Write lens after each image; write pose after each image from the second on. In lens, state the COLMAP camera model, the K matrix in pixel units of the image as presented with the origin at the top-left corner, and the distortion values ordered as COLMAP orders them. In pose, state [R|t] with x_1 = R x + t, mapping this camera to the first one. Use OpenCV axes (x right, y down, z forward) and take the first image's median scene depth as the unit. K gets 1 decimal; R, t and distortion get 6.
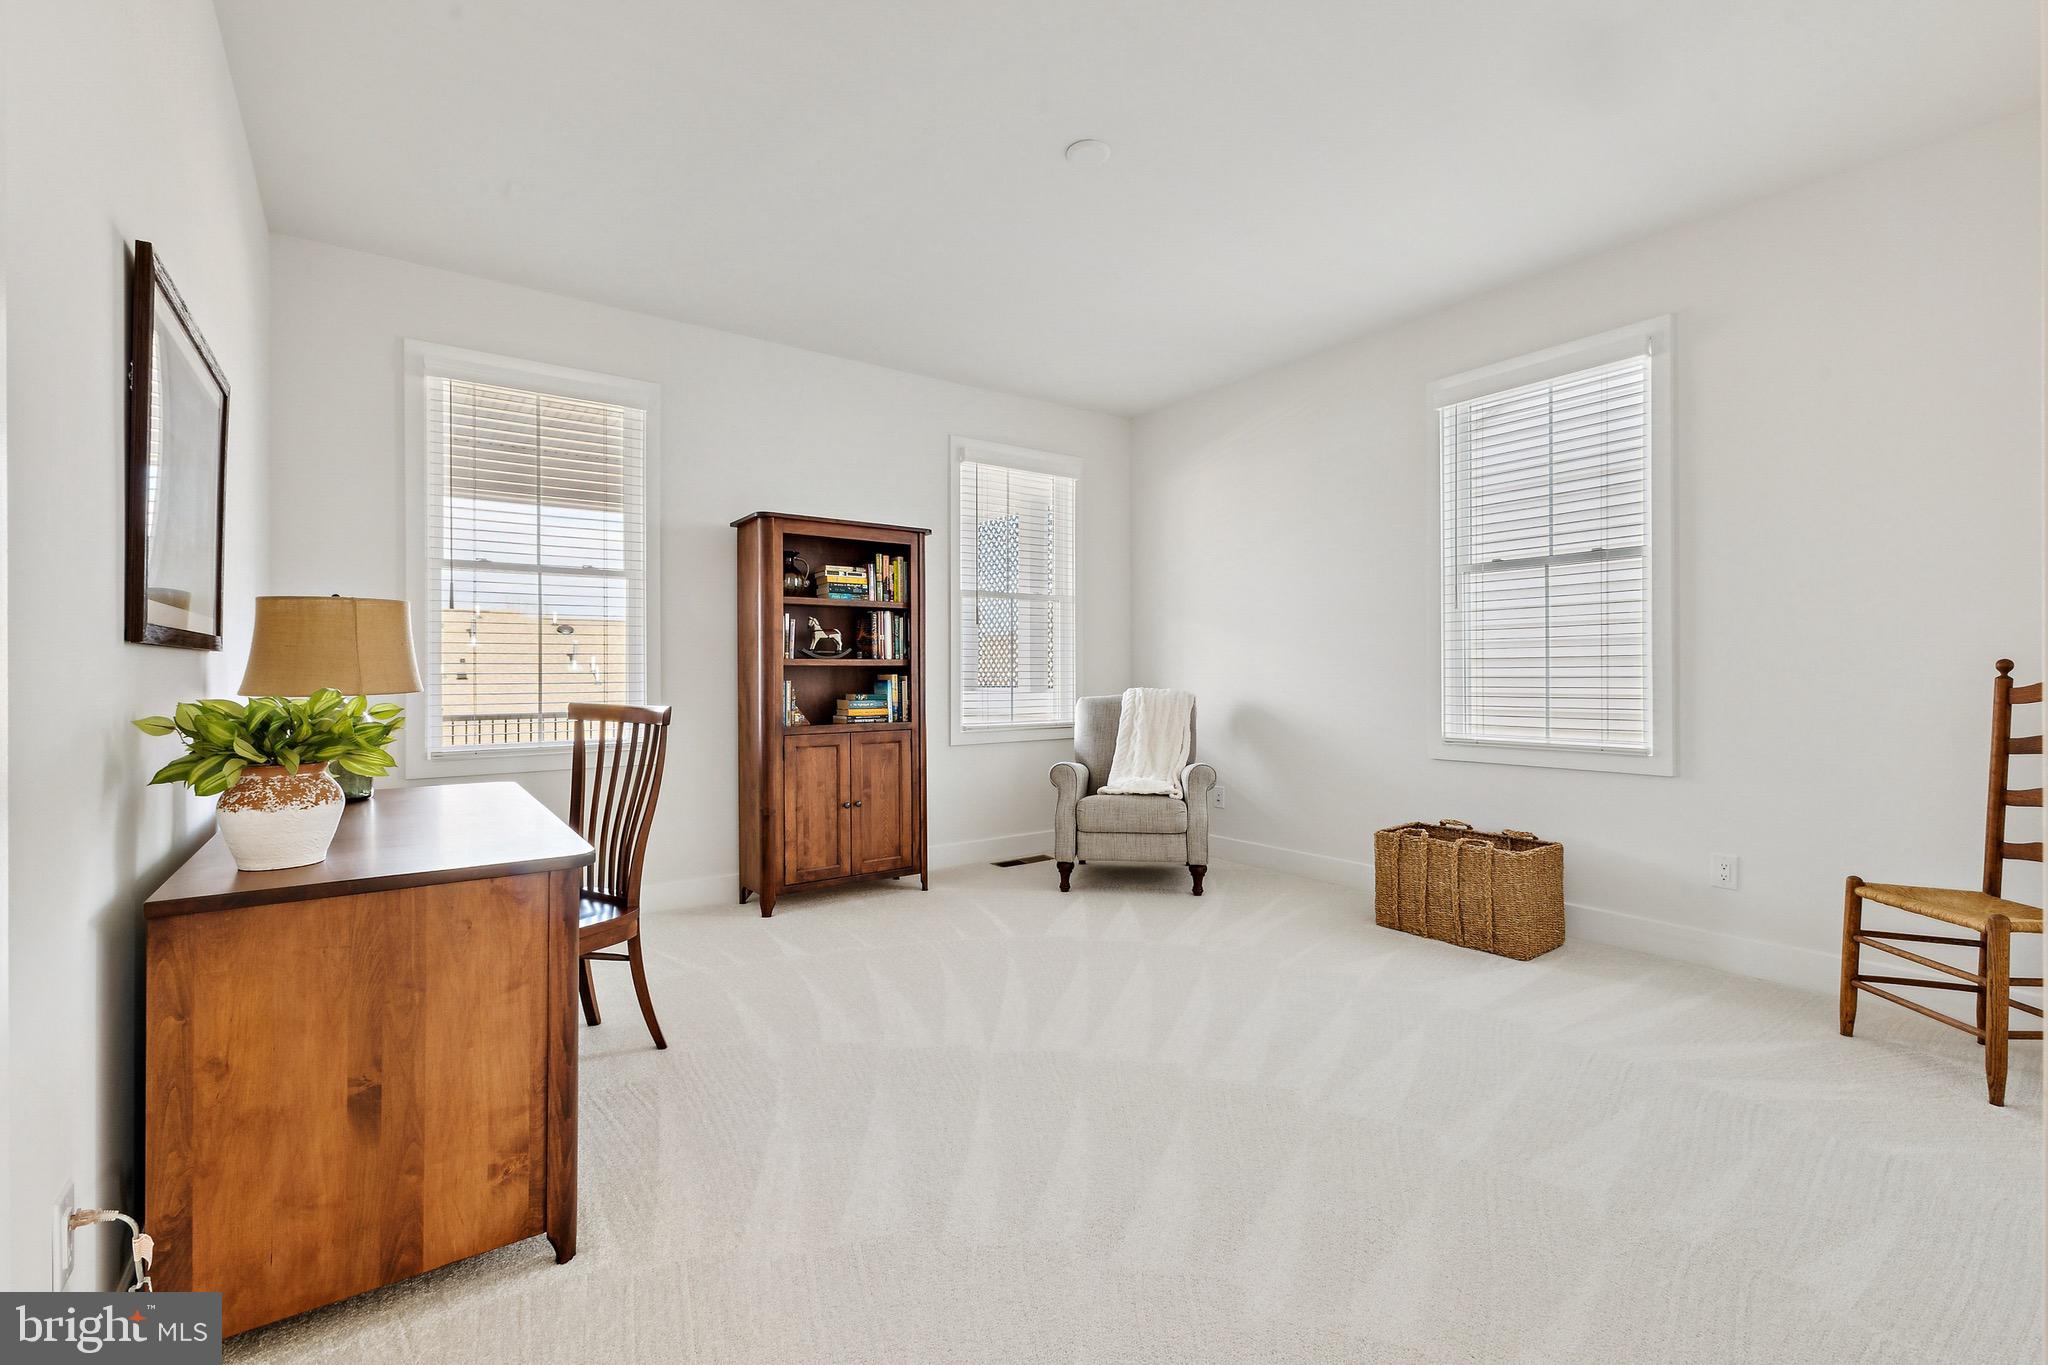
lens RADIAL K [[895.9, 0, 1018.2], [0, 895.9, 672.7], [0, 0, 1]] dist [0.012108, 0.000855]
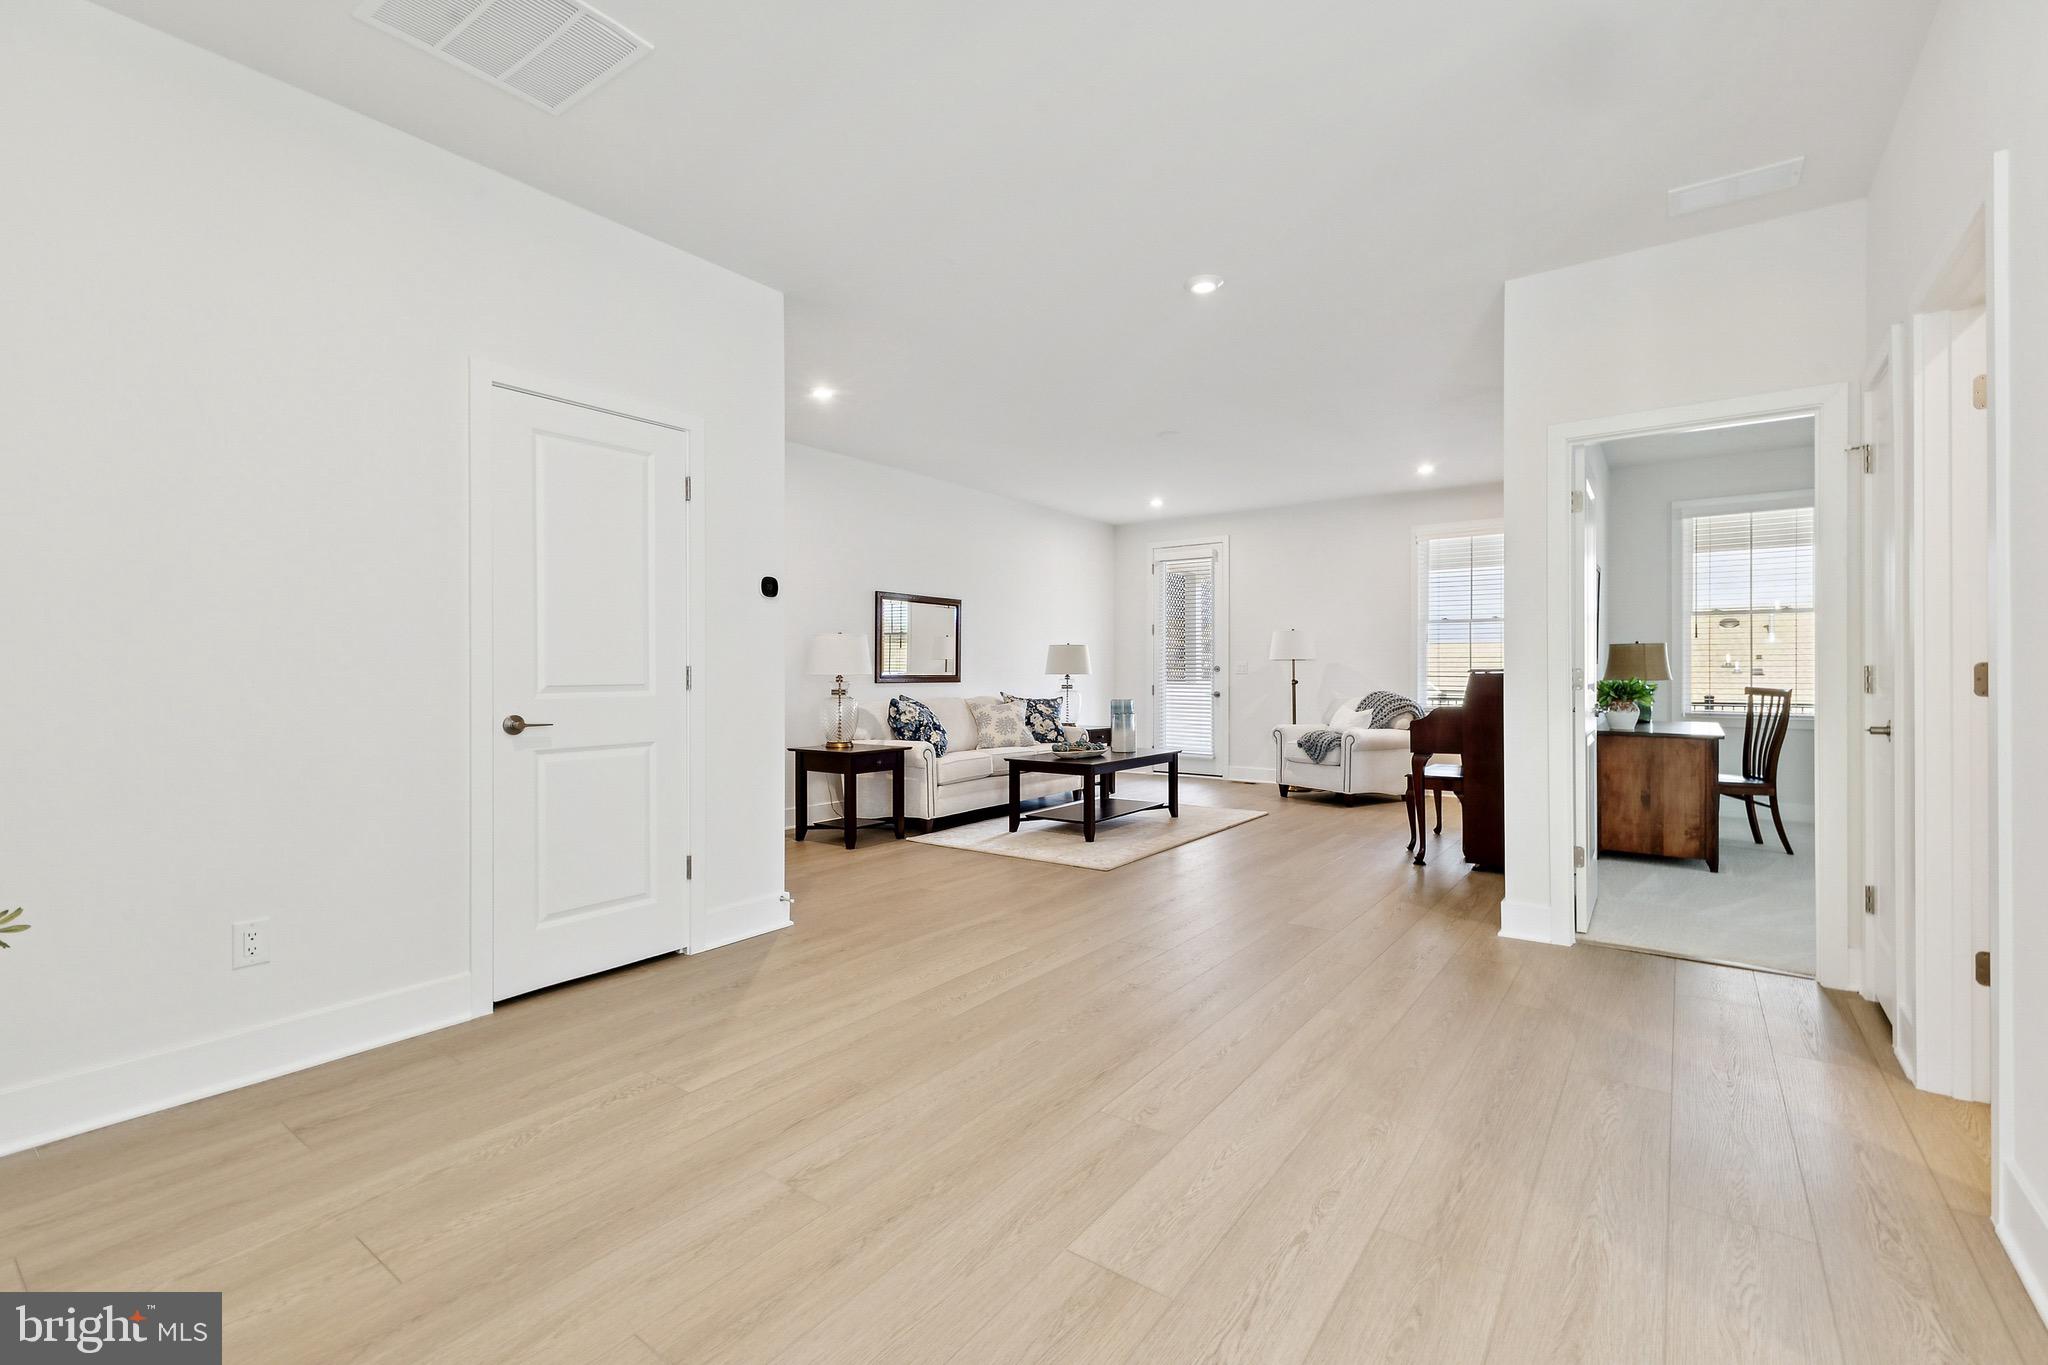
lens RADIAL K [[895.9, 0, 1019.4], [0, 895.9, 668.6], [0, 0, 1]] dist [0.012108, 0.000855]
pose [[0.317067, 0.003792, -0.948396, 1.630063], [-0.000605, 0.999993, 0.003796, -0.025423], [0.948403, -0.000630, 0.317067, -2.157513]]
